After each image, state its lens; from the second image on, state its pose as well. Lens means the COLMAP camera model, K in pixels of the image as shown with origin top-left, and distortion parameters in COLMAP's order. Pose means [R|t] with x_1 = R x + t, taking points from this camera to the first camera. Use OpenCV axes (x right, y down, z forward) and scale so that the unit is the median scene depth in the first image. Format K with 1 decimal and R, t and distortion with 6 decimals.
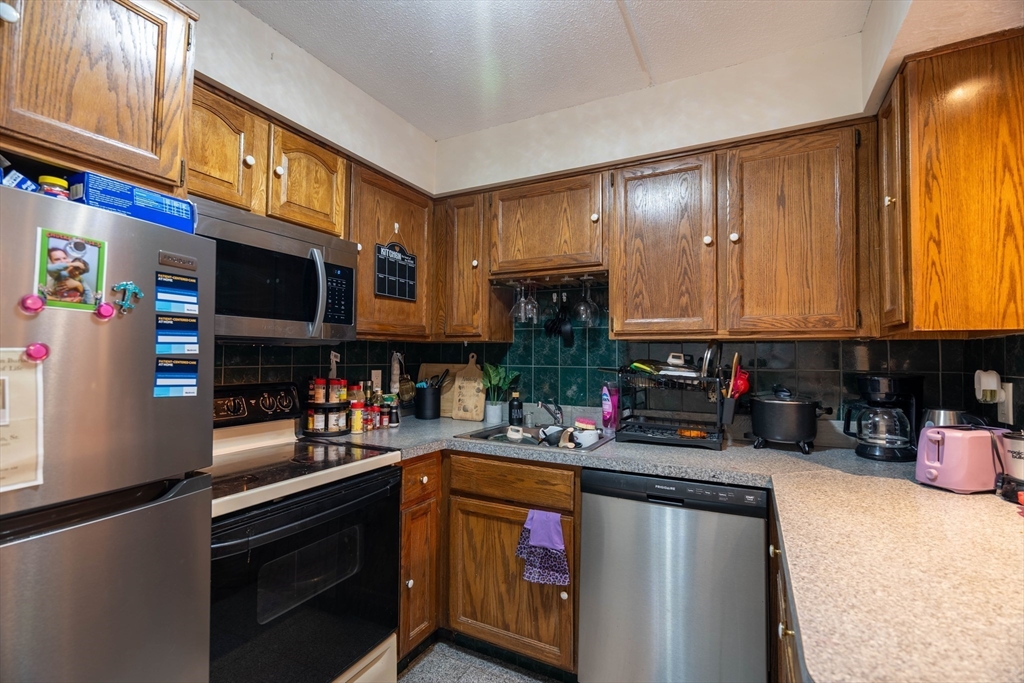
lens RADIAL K [[462.0, 0, 512.0], [0, 462.0, 341.5], [0, 0, 1]] dist [0.000081, 0.000004]
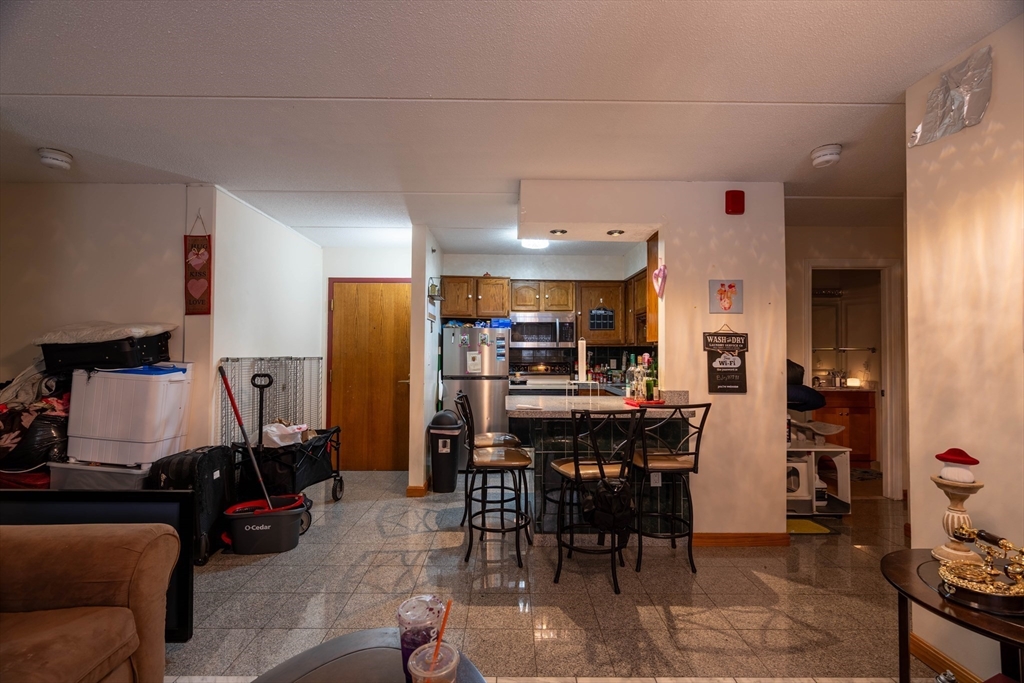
lens RADIAL K [[464.6, 0, 512.0], [0, 464.6, 341.5], [0, 0, 1]] dist [-0.000462, -0.000082]
pose [[0.477408, -0.022065, -0.878405, 2.082284], [0.026031, 0.999601, -0.010961, -0.018879], [0.878296, -0.017633, 0.477792, -0.733391]]
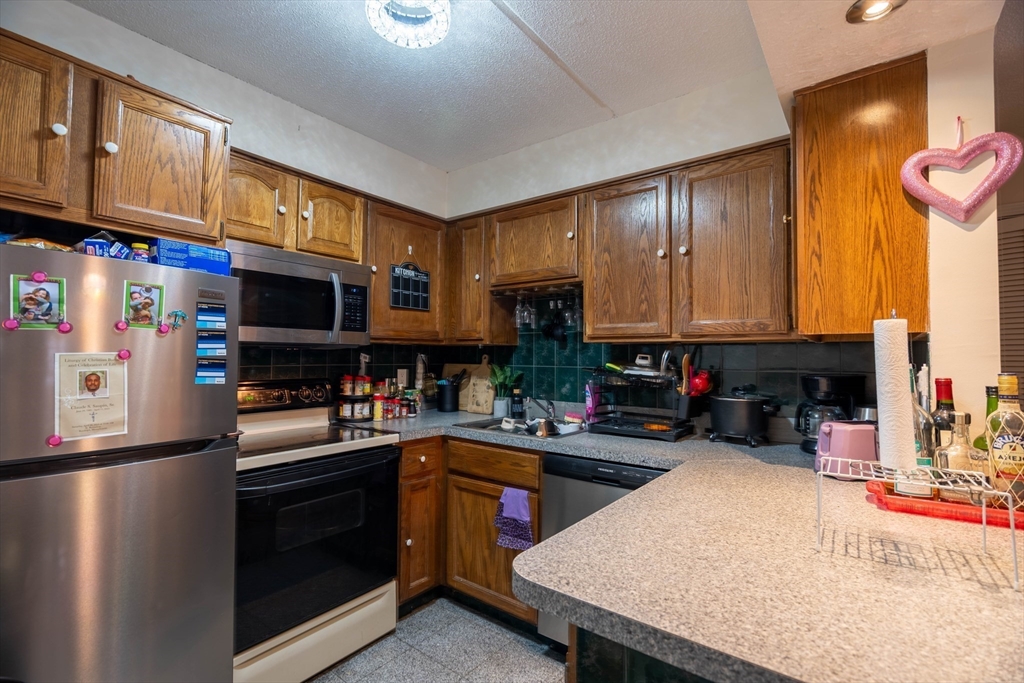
lens RADIAL K [[464.6, 0, 512.0], [0, 464.6, 341.5], [0, 0, 1]] dist [-0.000462, -0.000082]
pose [[0.985096, -0.005864, -0.171908, 0.266601], [0.005496, 0.999981, -0.002619, -0.005418], [0.171920, 0.001635, 0.985110, -0.171765]]
